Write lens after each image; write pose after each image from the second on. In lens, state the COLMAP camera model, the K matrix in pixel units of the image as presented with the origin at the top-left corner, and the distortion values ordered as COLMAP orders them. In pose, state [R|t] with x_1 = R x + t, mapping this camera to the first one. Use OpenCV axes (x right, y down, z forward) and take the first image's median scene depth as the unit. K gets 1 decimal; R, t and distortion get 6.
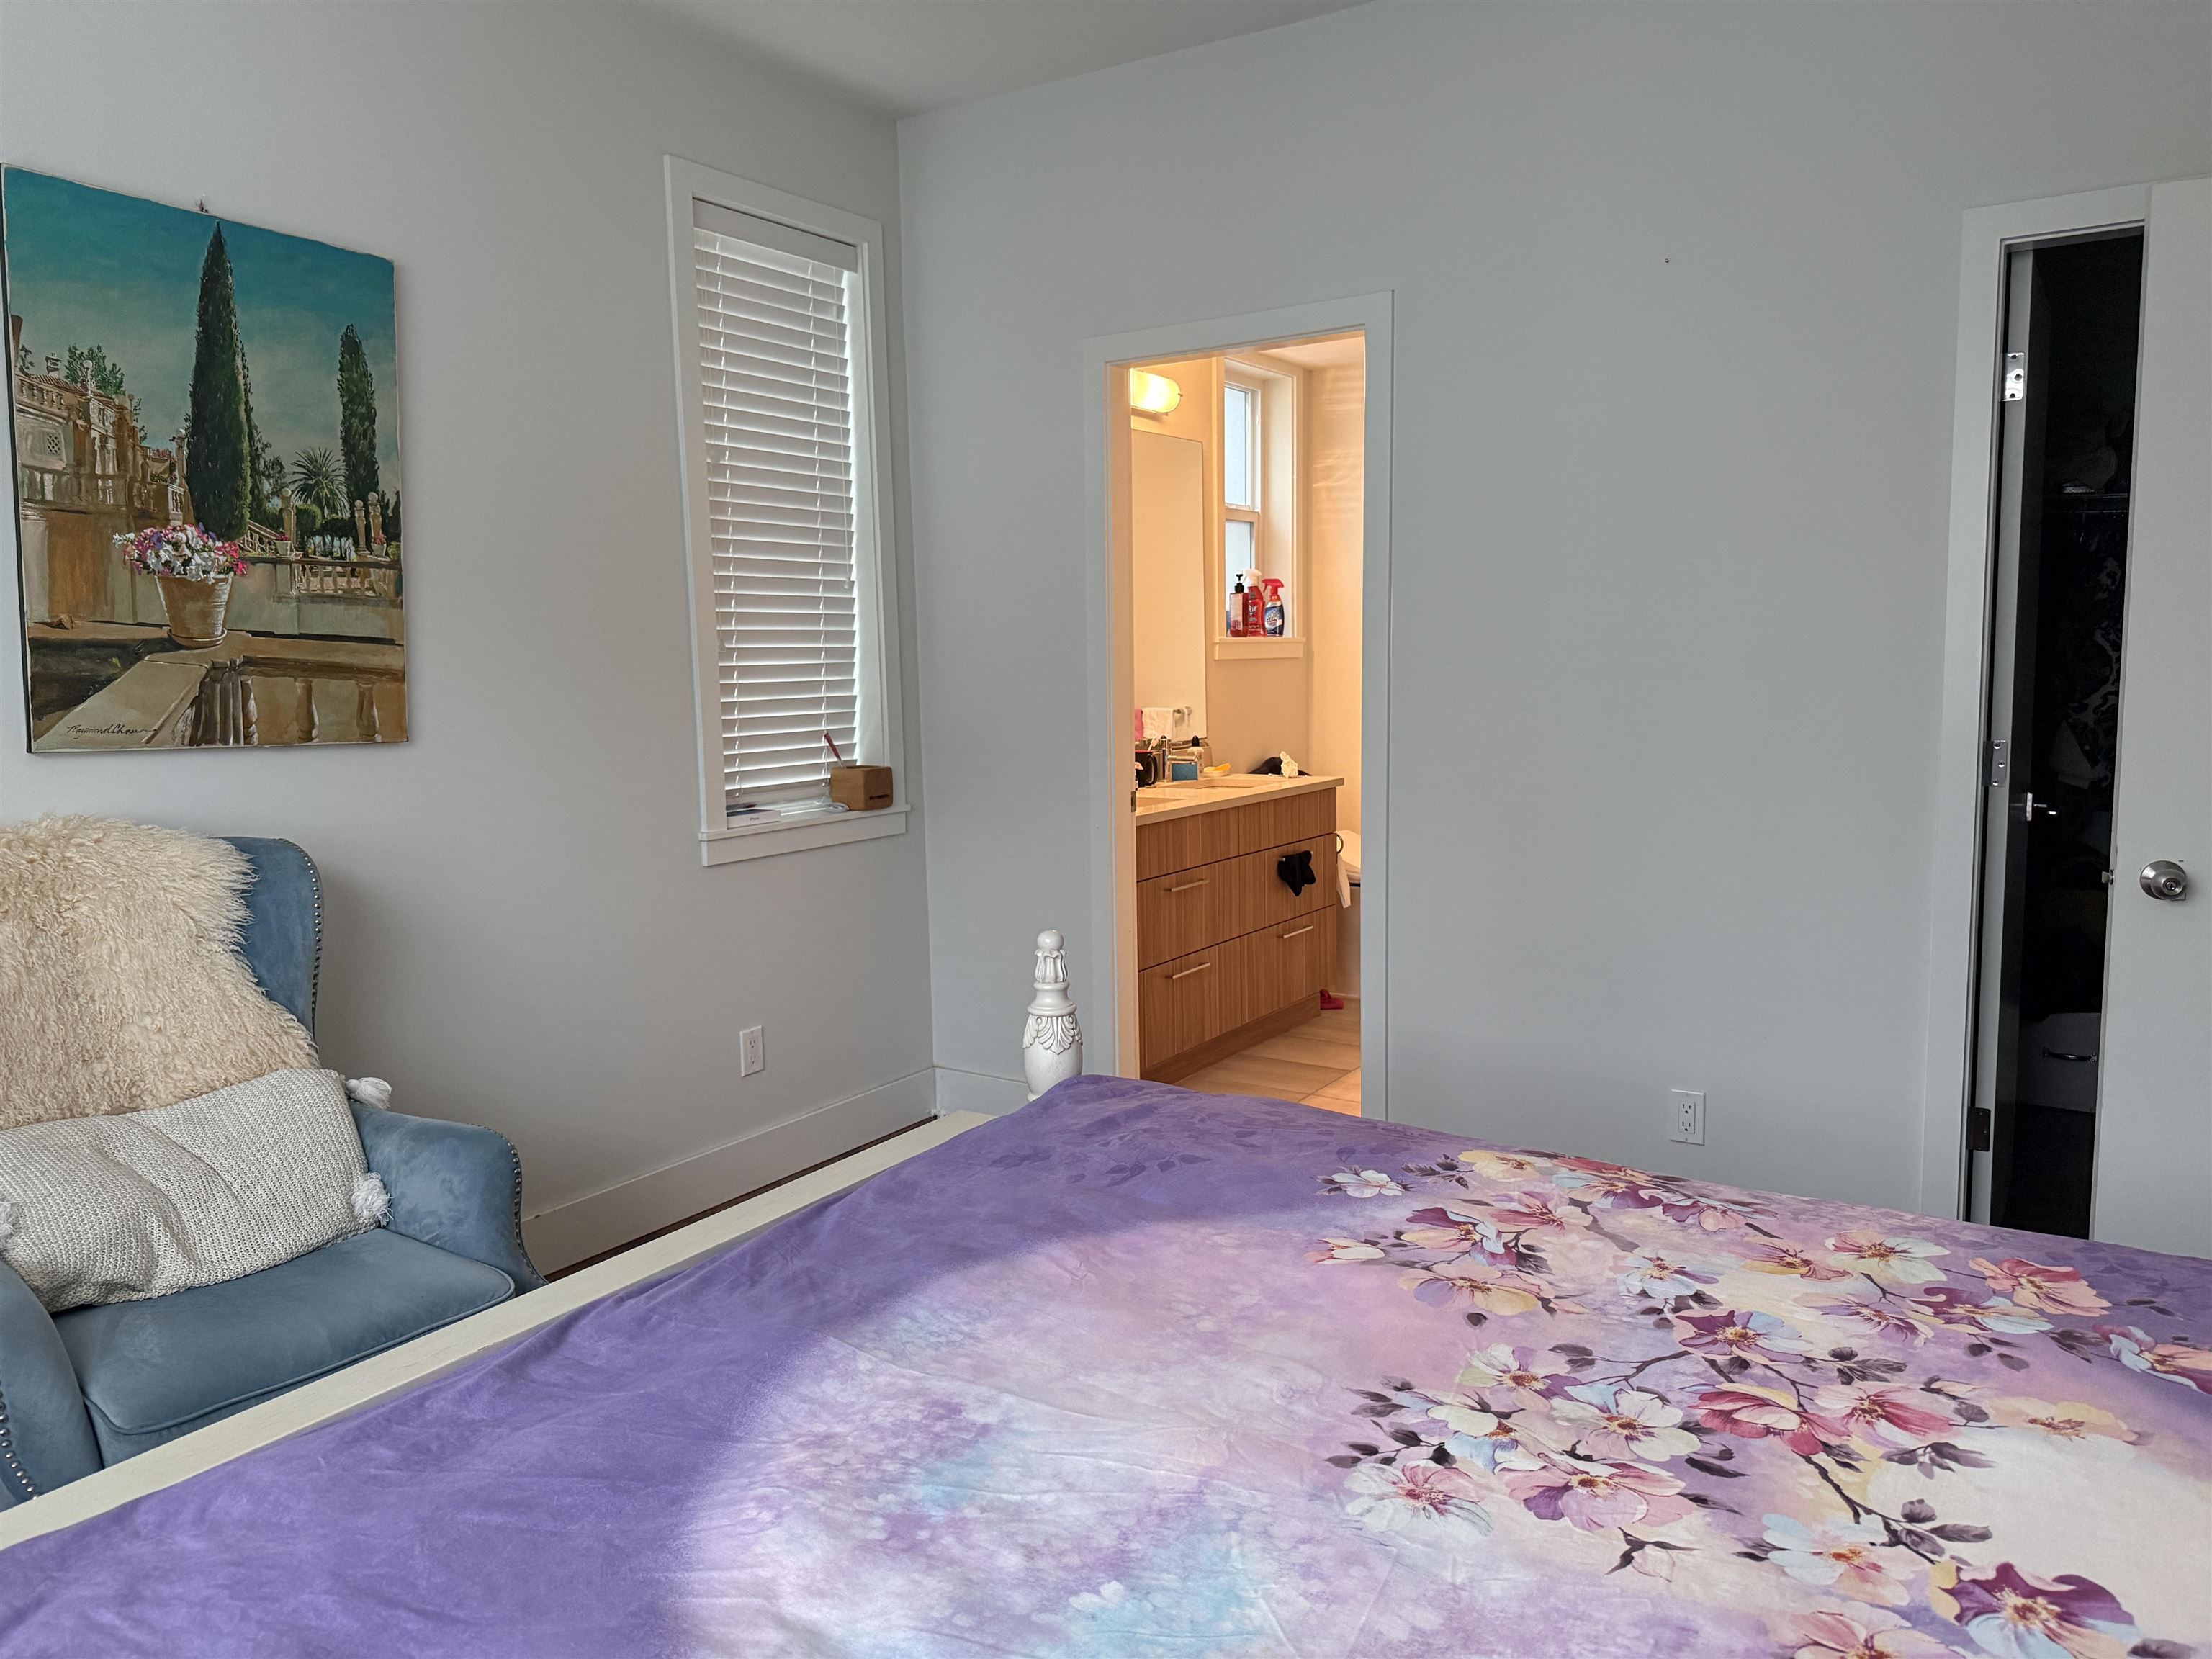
lens RADIAL K [[1561.4, 0, 1105.7], [0, 1561.4, 823.9], [0, 0, 1]] dist [0.035375, -0.038096]
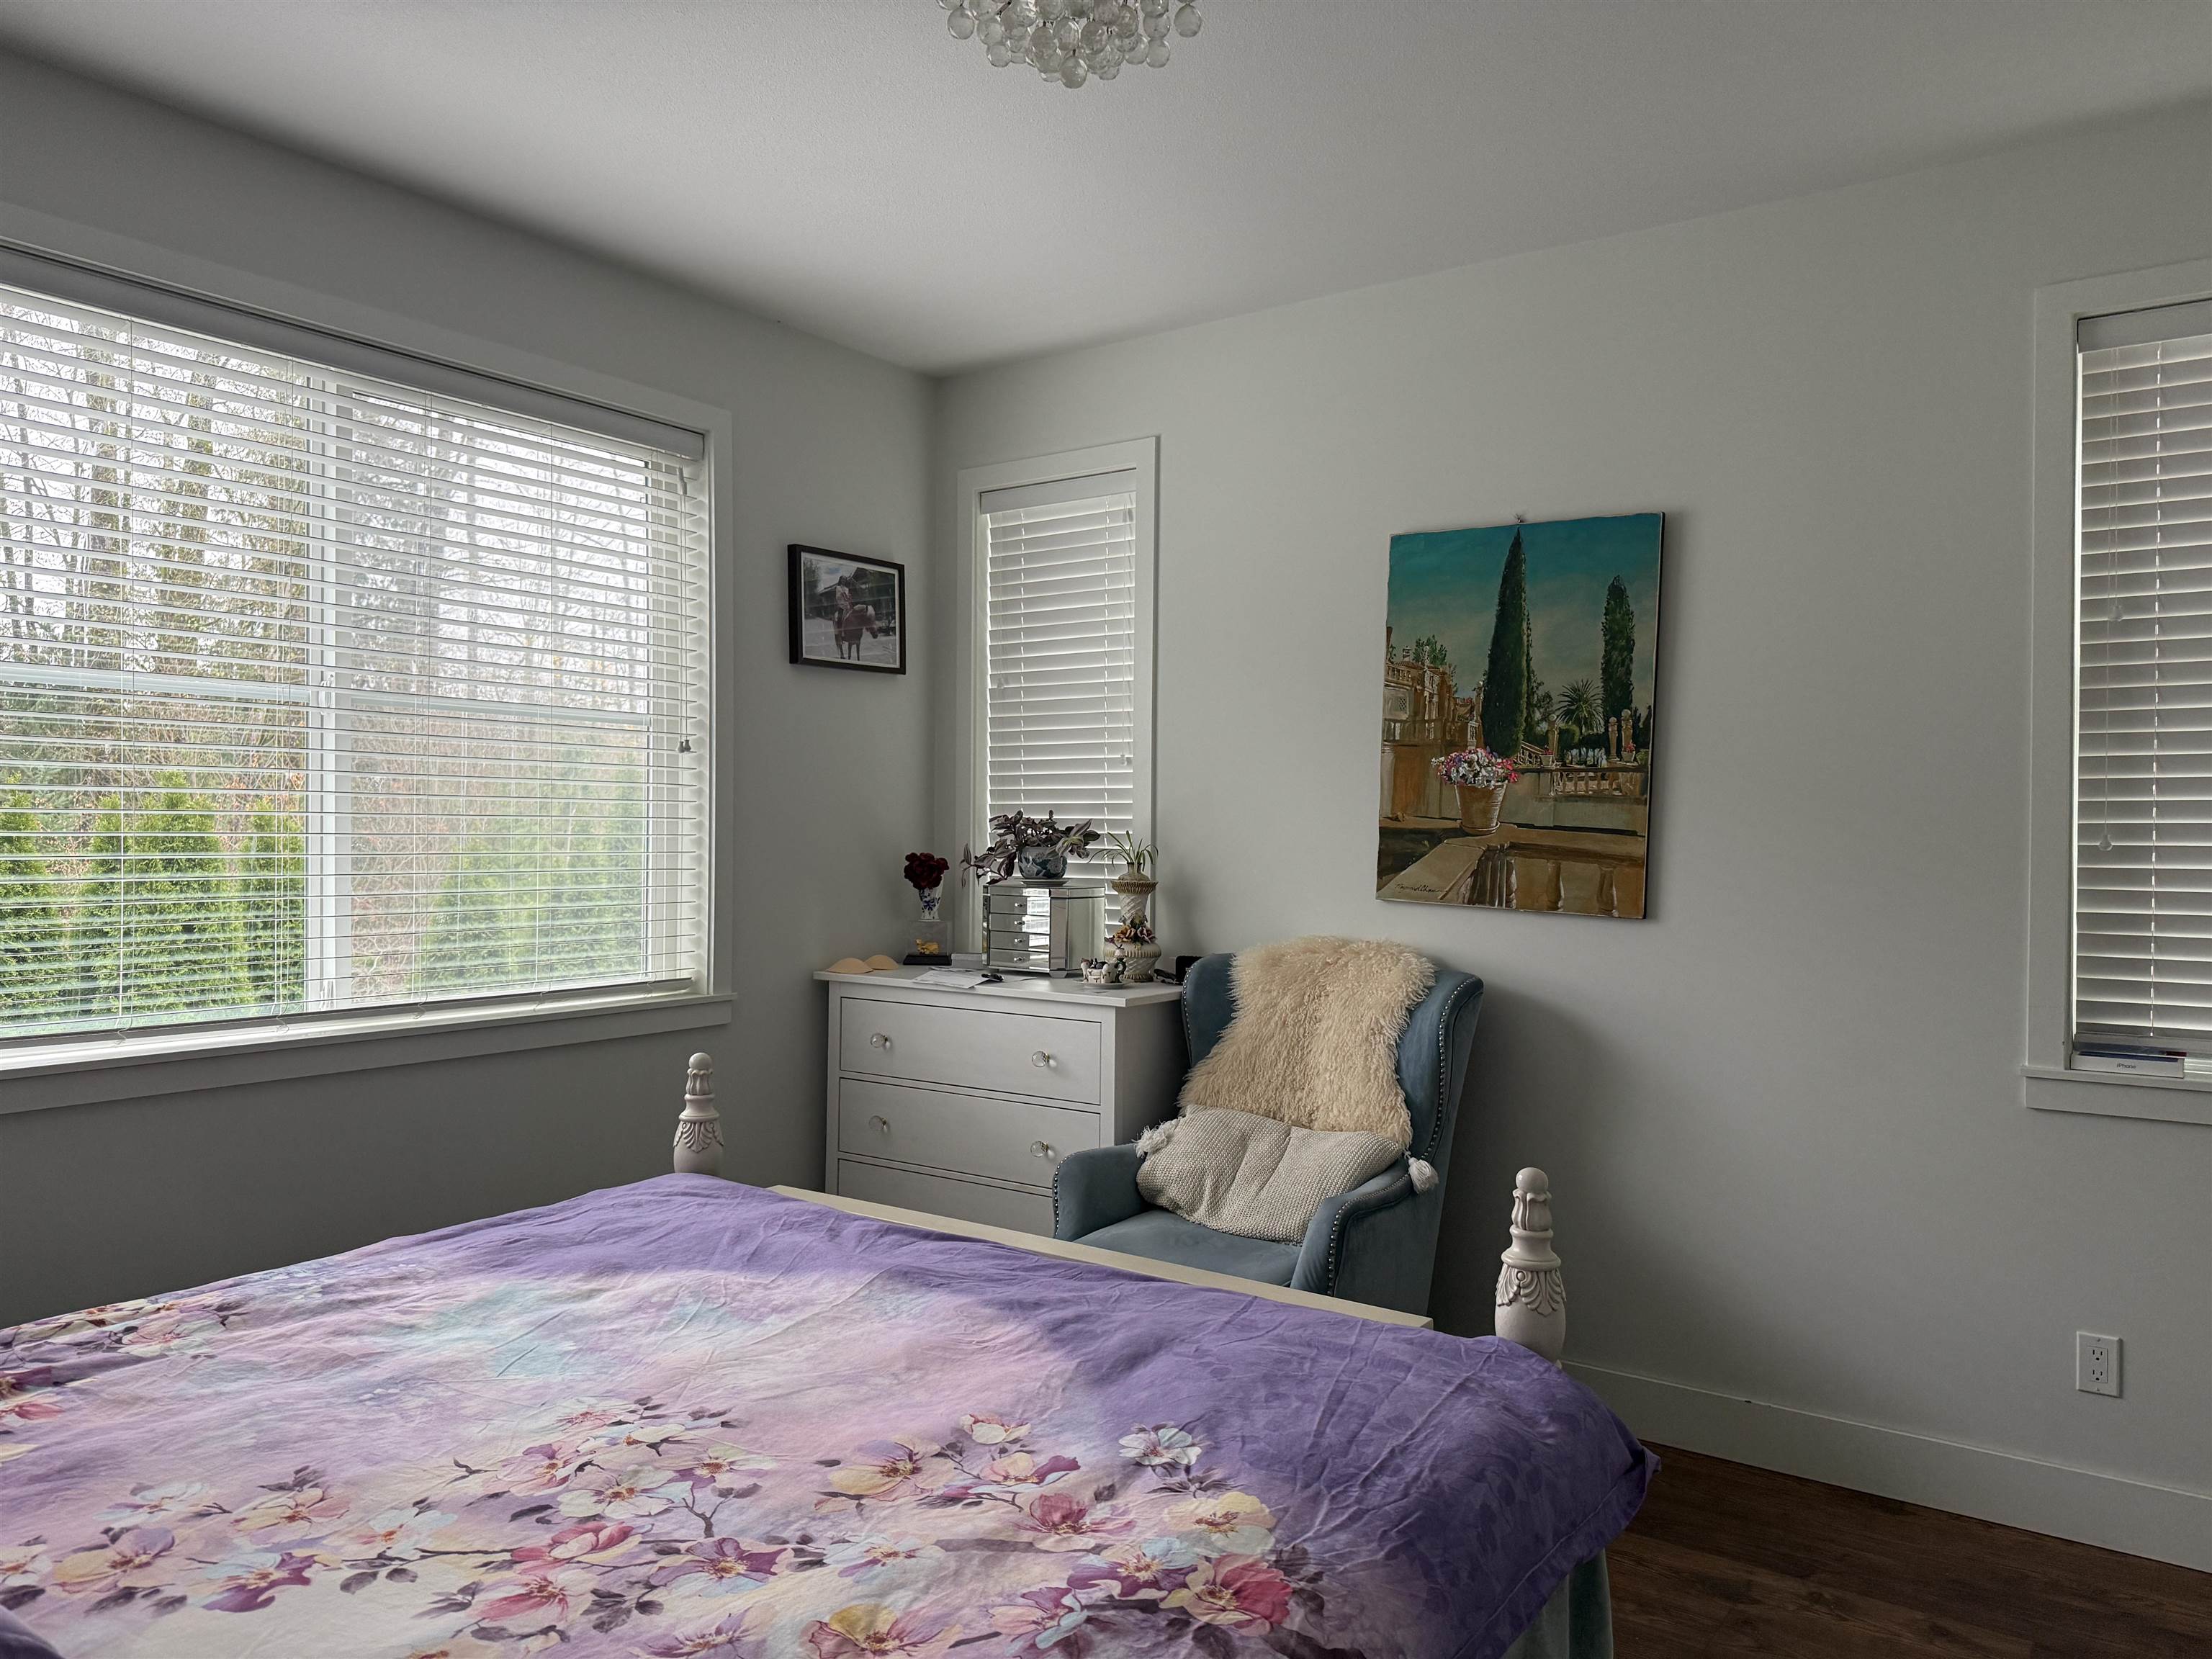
lens RADIAL K [[1561.4, 0, 1118.9], [0, 1561.4, 832.0], [0, 0, 1]] dist [0.035375, -0.038096]
pose [[-0.044664, 0.017356, -0.998851, 0.841692], [-0.121768, 0.992299, 0.022687, -0.110179], [0.991553, 0.122641, -0.042207, 0.762007]]
